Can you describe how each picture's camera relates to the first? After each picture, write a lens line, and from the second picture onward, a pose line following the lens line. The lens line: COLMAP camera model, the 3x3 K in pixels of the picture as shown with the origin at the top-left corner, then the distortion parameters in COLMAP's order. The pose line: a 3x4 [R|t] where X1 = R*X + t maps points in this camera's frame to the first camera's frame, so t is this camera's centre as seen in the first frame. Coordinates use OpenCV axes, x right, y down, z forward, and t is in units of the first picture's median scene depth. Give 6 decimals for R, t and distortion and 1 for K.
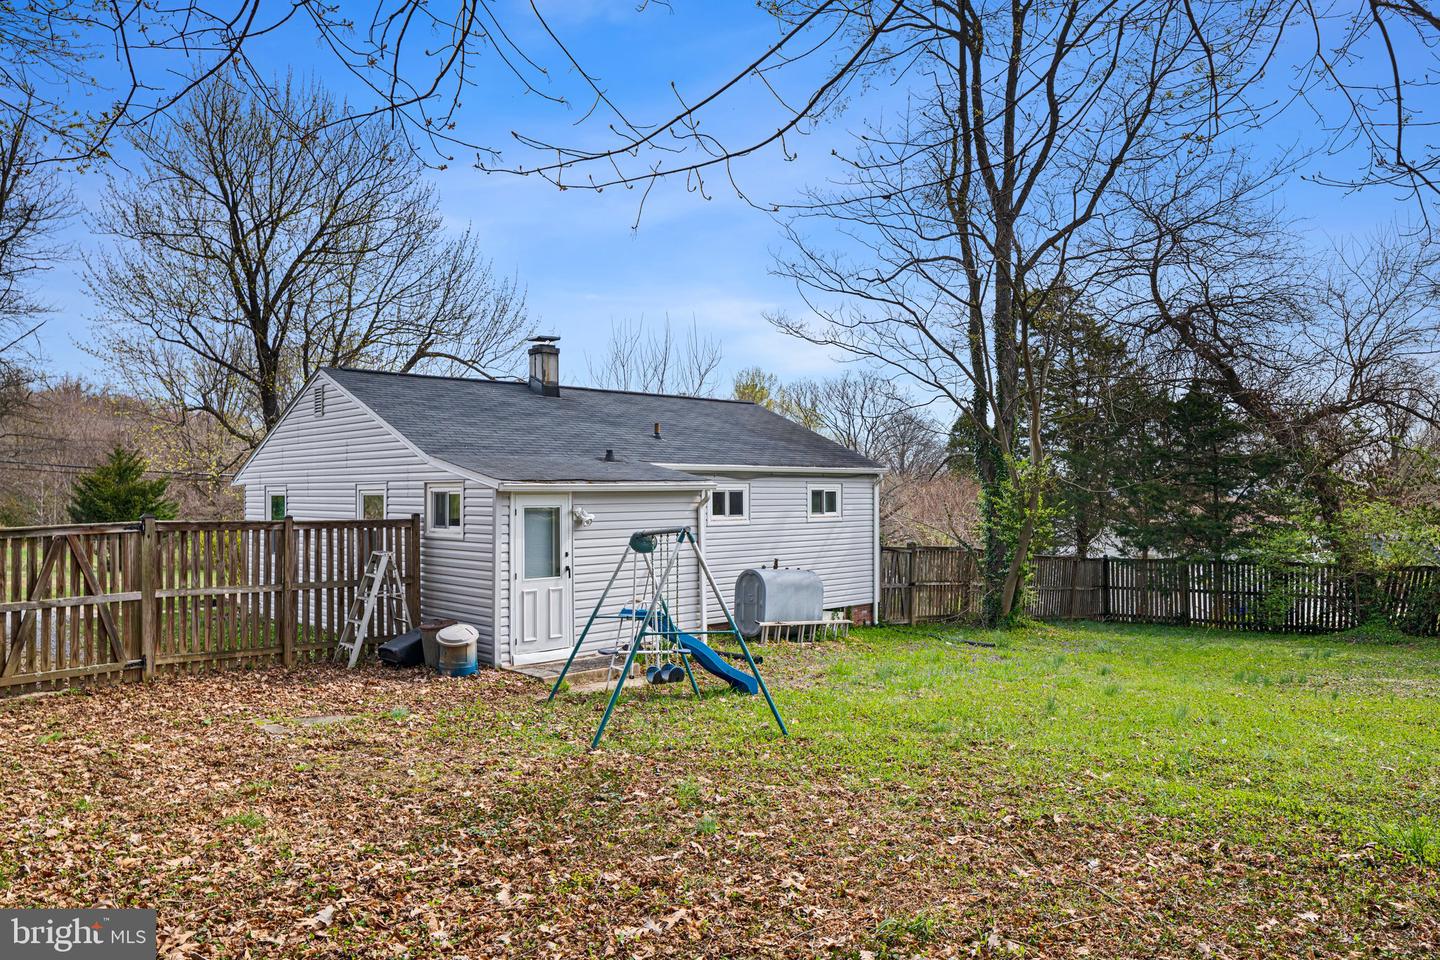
lens RADIAL K [[972.4, 0, 720.0], [0, 972.4, 480.0], [0, 0, 1]] dist [-0.003823, -0.000026]
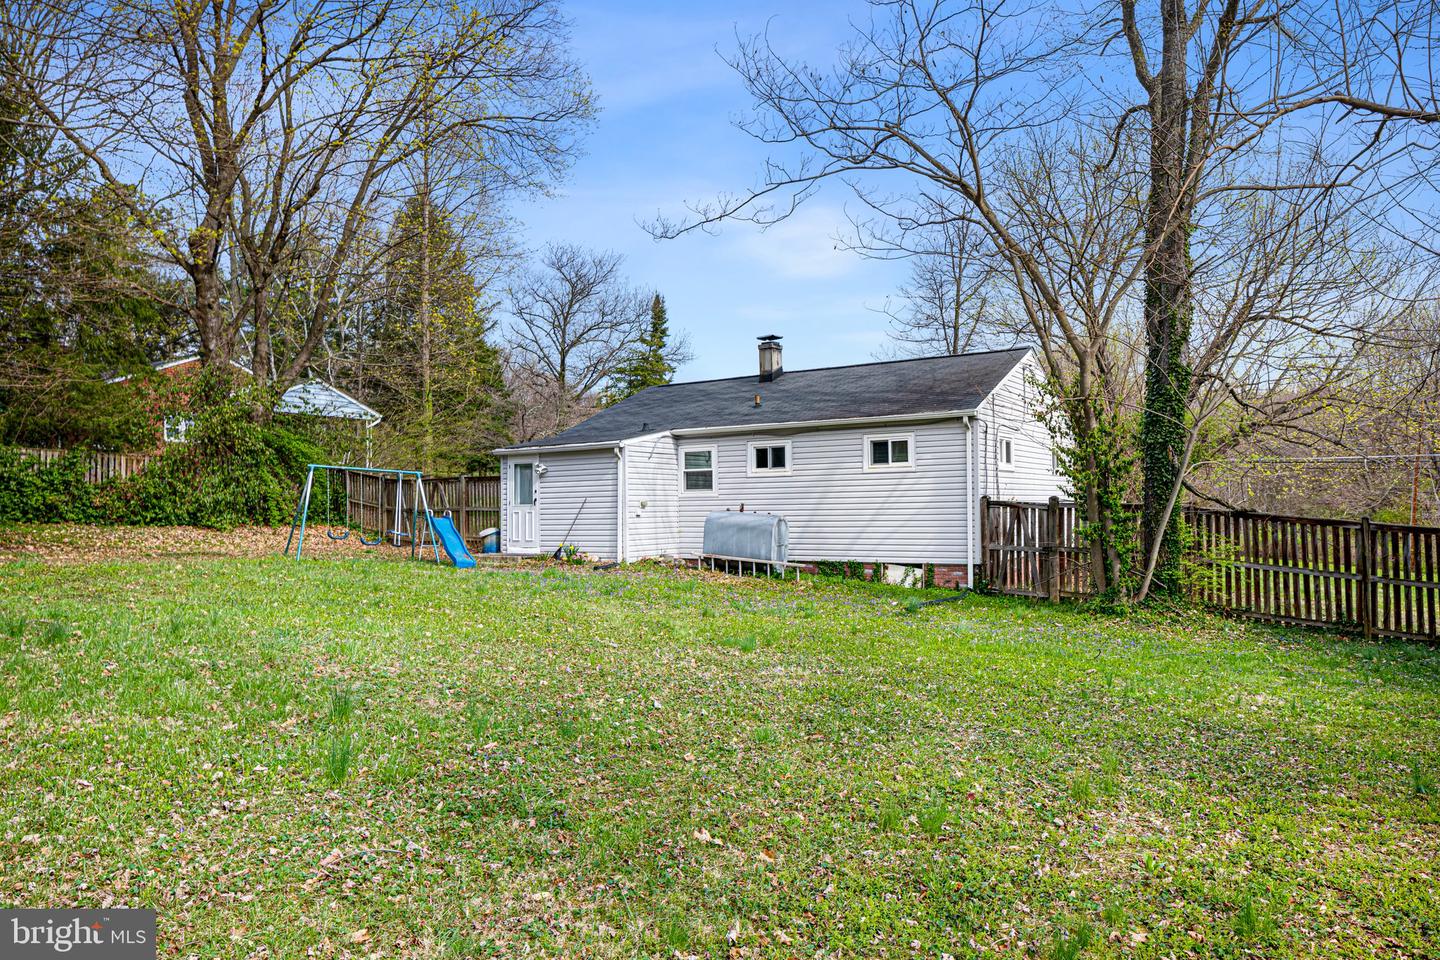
lens RADIAL K [[972.4, 0, 720.0], [0, 972.4, 480.0], [0, 0, 1]] dist [-0.003823, -0.000026]
pose [[0.231896, -0.027313, -0.972357, 1.105278], [0.025809, 0.999427, -0.021918, 0.073710], [0.972398, -0.020013, 0.232468, 0.668347]]
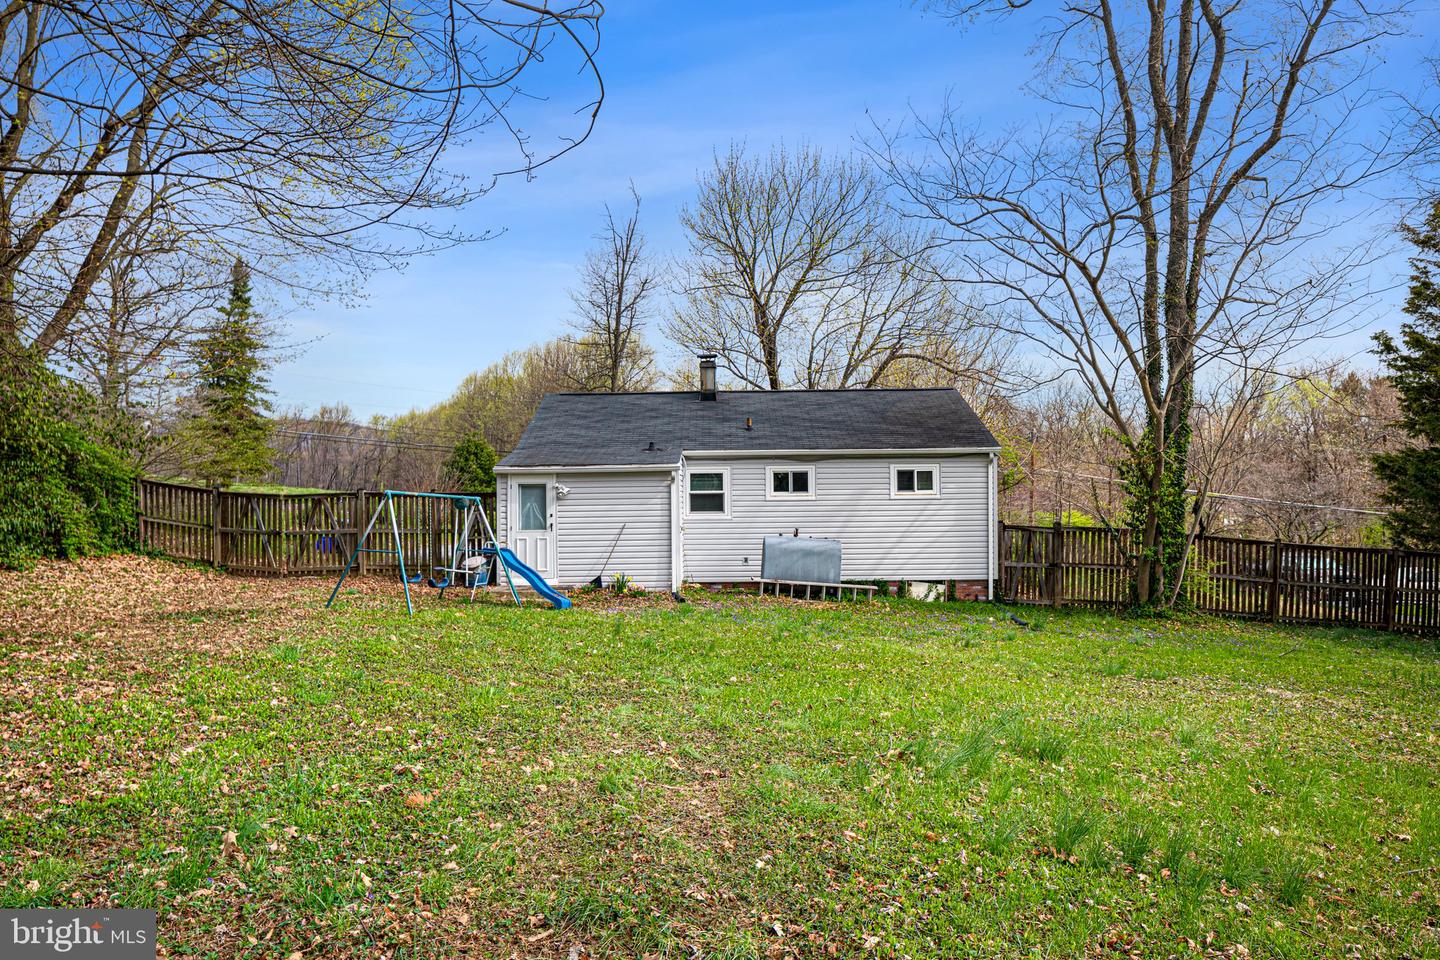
lens RADIAL K [[972.4, 0, 720.0], [0, 972.4, 480.0], [0, 0, 1]] dist [-0.003823, -0.000026]
pose [[0.722021, -0.007858, -0.691826, 0.762353], [0.016294, 0.999851, 0.005649, 0.013361], [0.691679, -0.015351, 0.722042, 0.080145]]
